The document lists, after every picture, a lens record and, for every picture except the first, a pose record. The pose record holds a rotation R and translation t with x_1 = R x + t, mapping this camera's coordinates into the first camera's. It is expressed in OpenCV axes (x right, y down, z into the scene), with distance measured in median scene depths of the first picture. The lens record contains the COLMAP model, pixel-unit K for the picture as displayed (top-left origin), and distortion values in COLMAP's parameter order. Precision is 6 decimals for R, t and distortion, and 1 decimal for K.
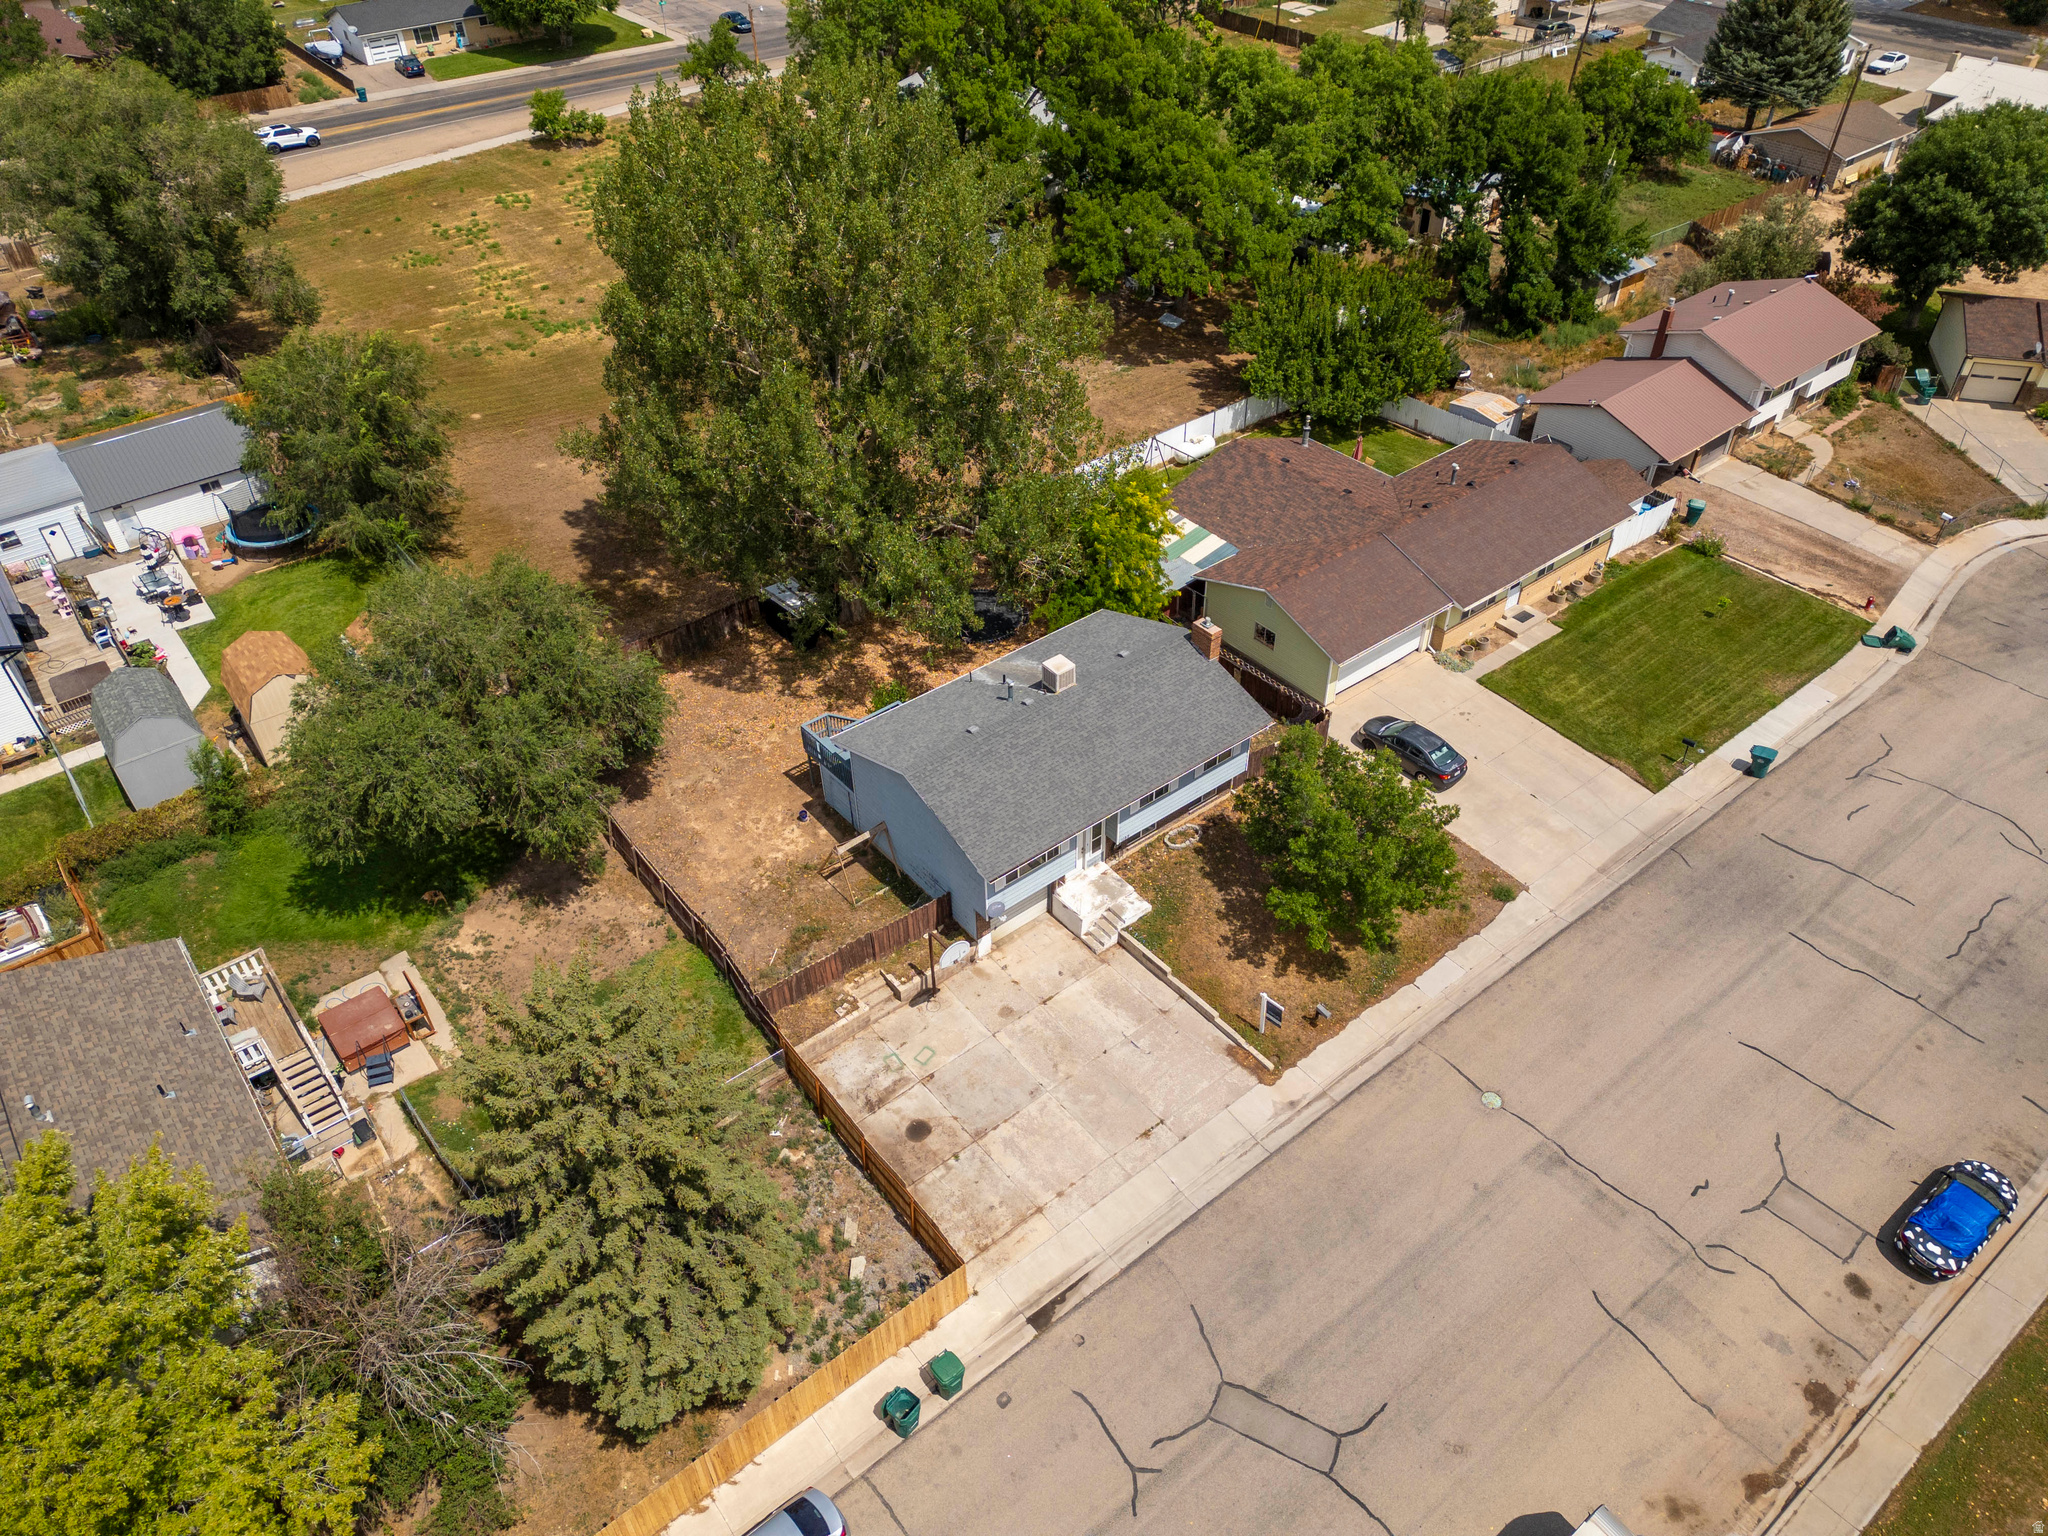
lens RADIAL K [[1422.1, 0, 1027.1], [0, 1422.1, 775.6], [0, 0, 1]] dist [0.072574, -0.067798]
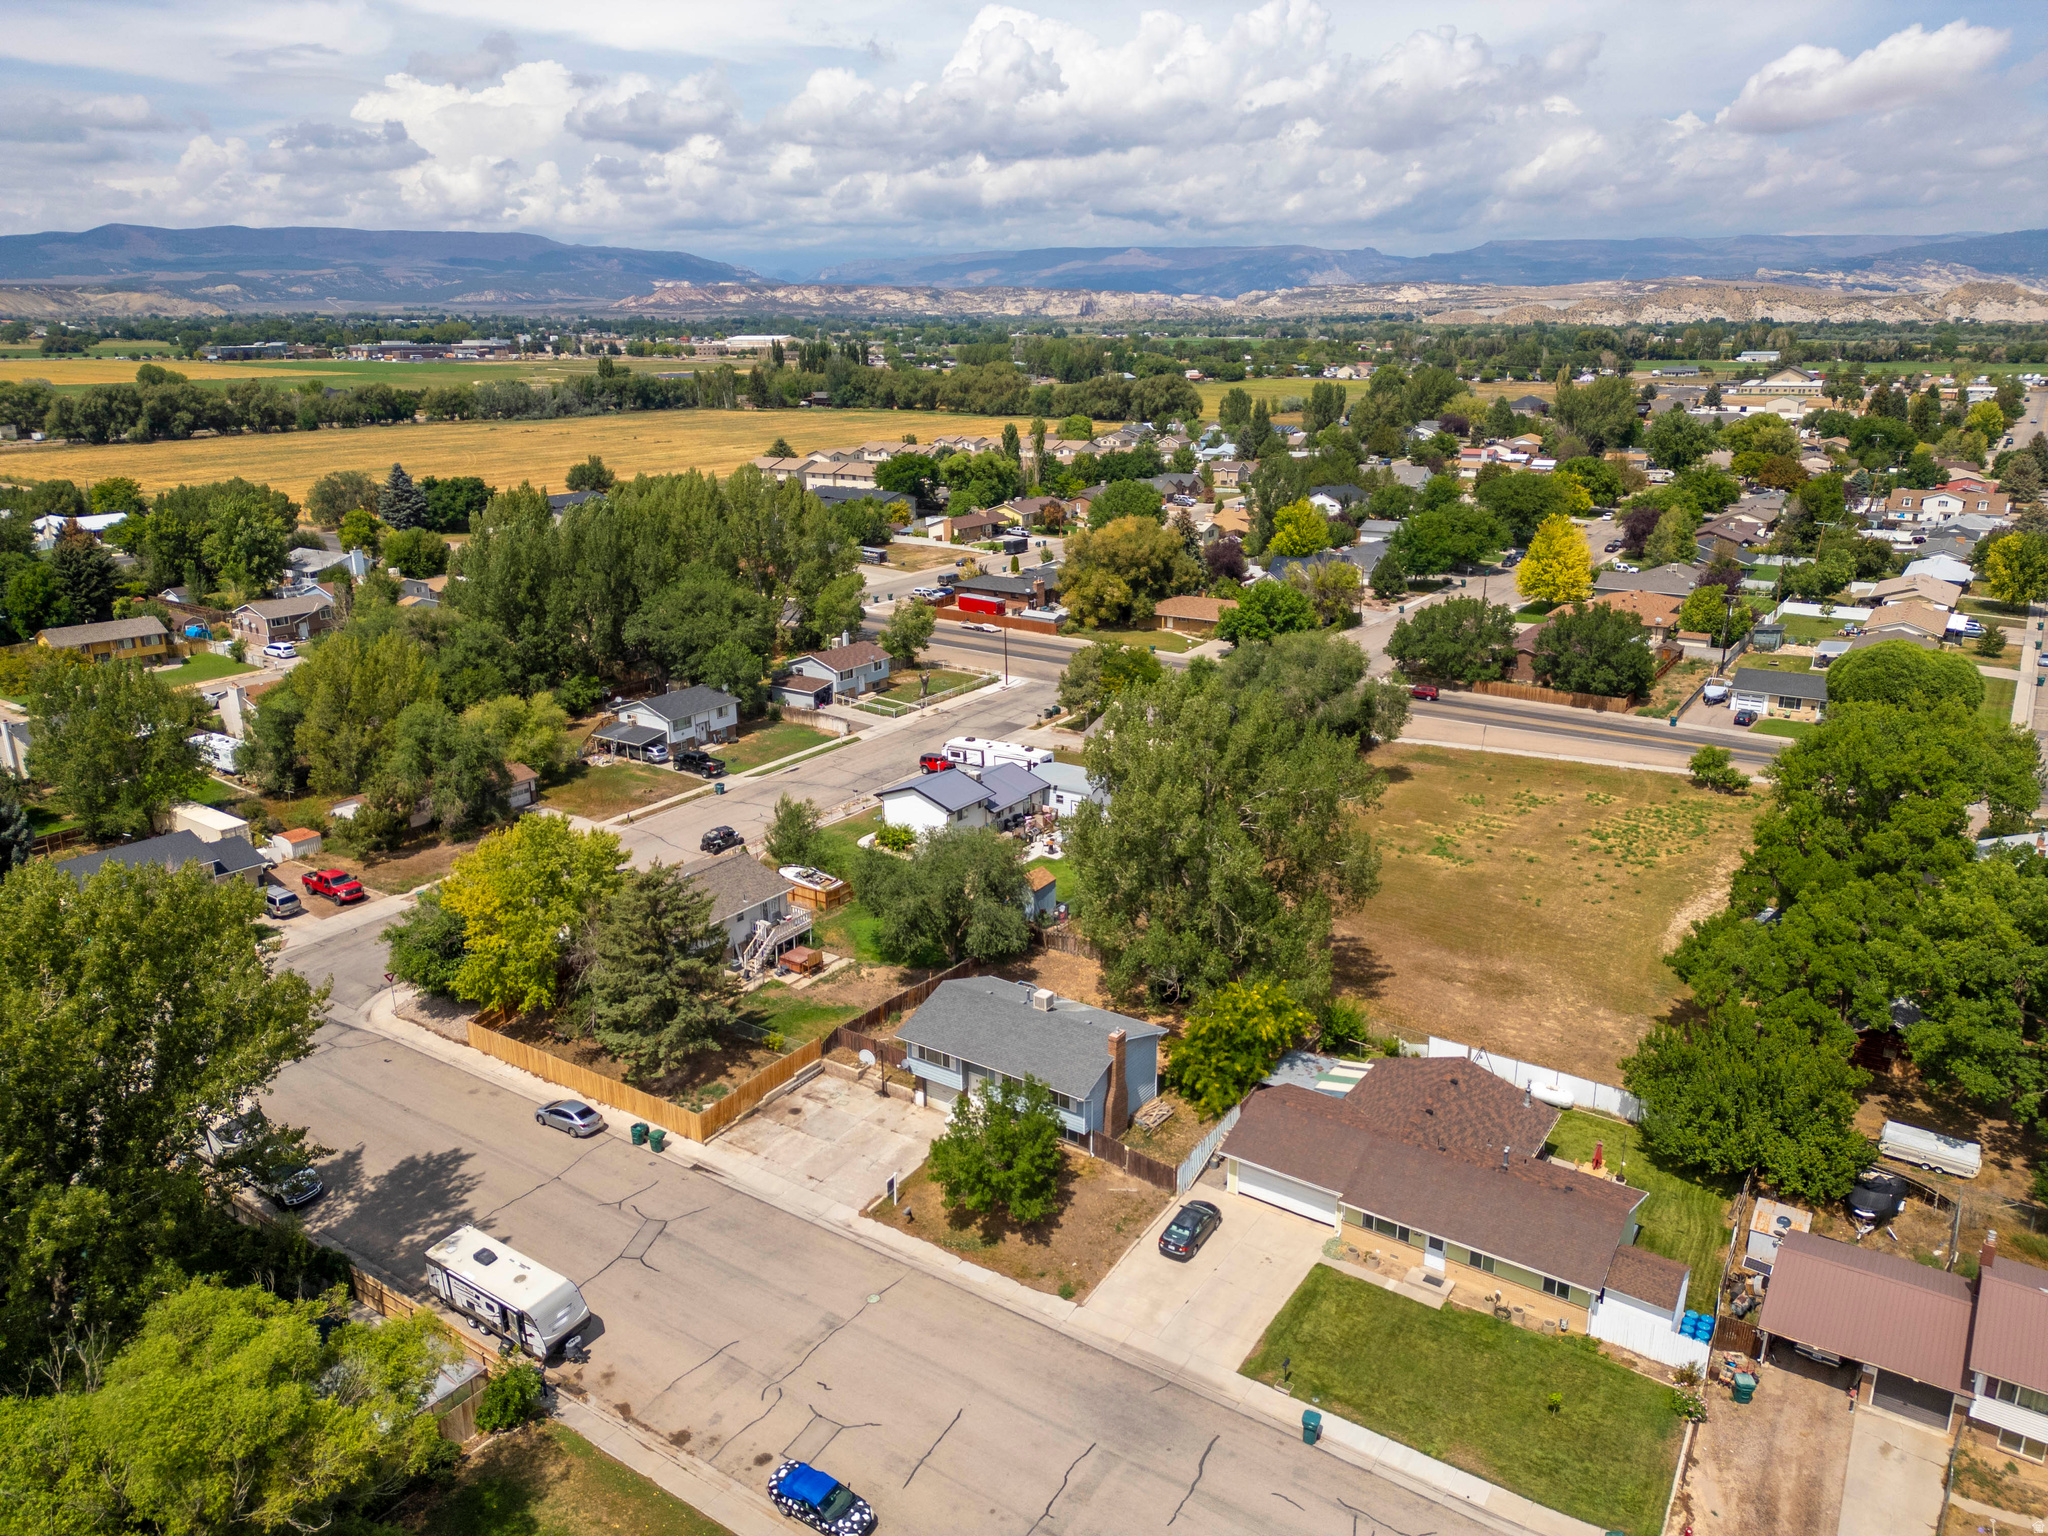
lens RADIAL K [[1422.1, 0, 1027.1], [0, 1422.1, 775.6], [0, 0, 1]] dist [0.072574, -0.067798]
pose [[0.291799, 0.294148, -0.910127, 1.089857], [-0.619956, 0.782761, 0.054218, -0.268157], [0.728360, 0.548417, 0.410768, 0.129002]]
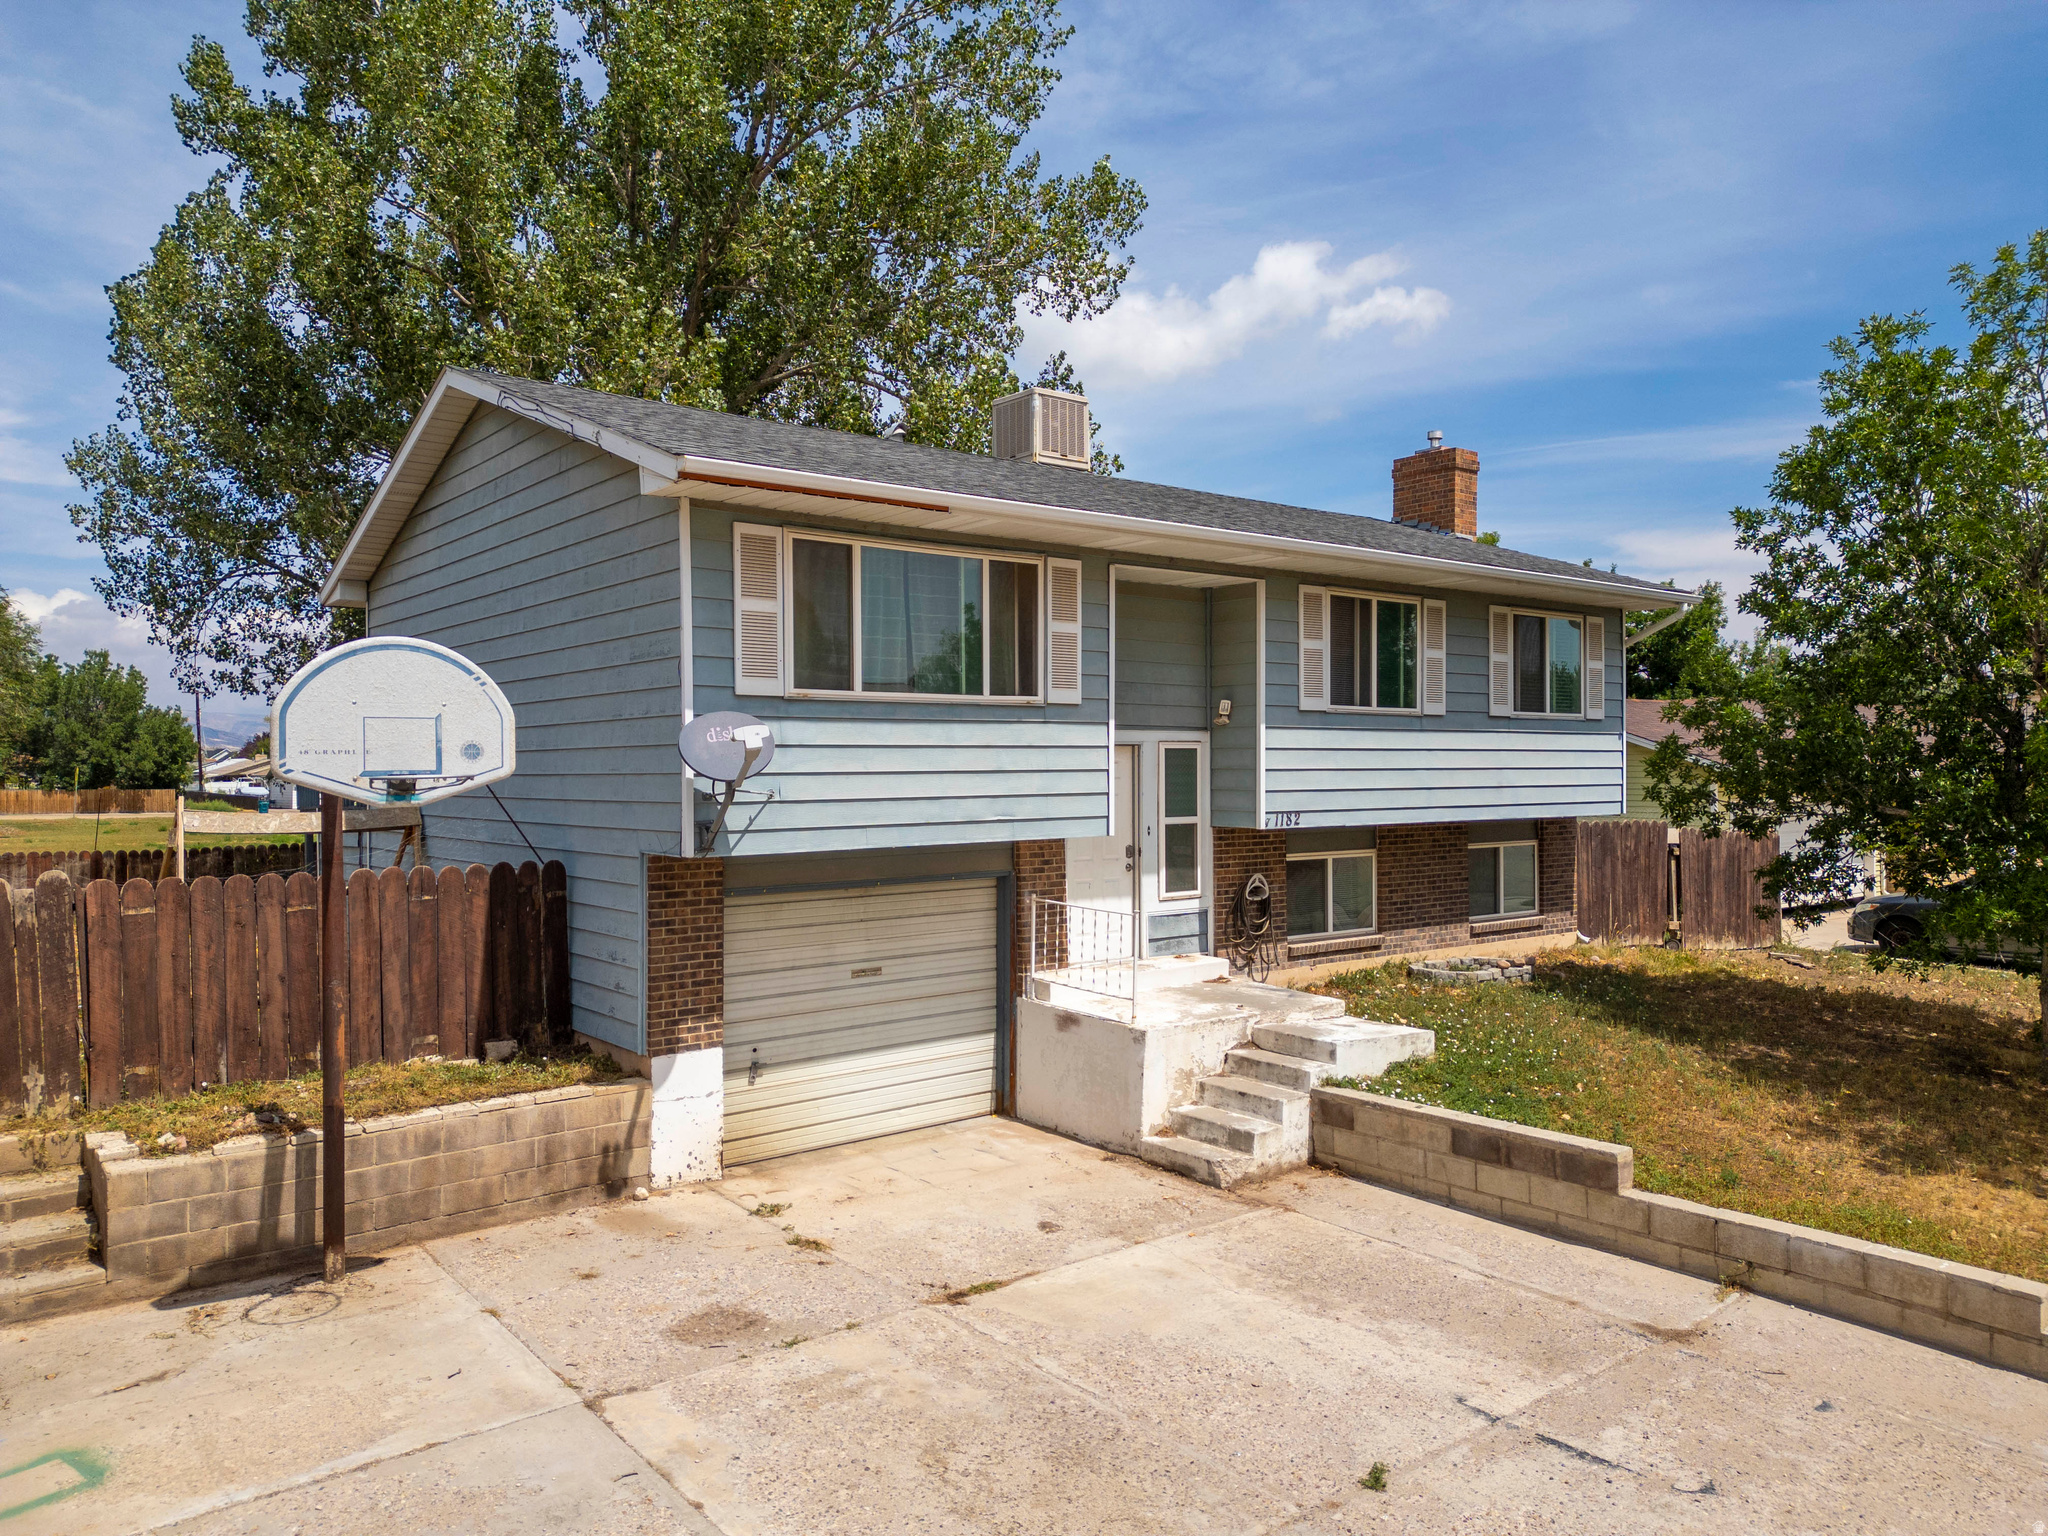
lens RADIAL K [[1422.1, 0, 1027.1], [0, 1422.1, 775.6], [0, 0, 1]] dist [0.072574, -0.067798]
pose [[0.999992, 0.003935, 0.000174, 0.015132], [-0.002885, 0.761857, -0.647738, 0.162620], [-0.002682, 0.647733, 0.761863, 0.601131]]
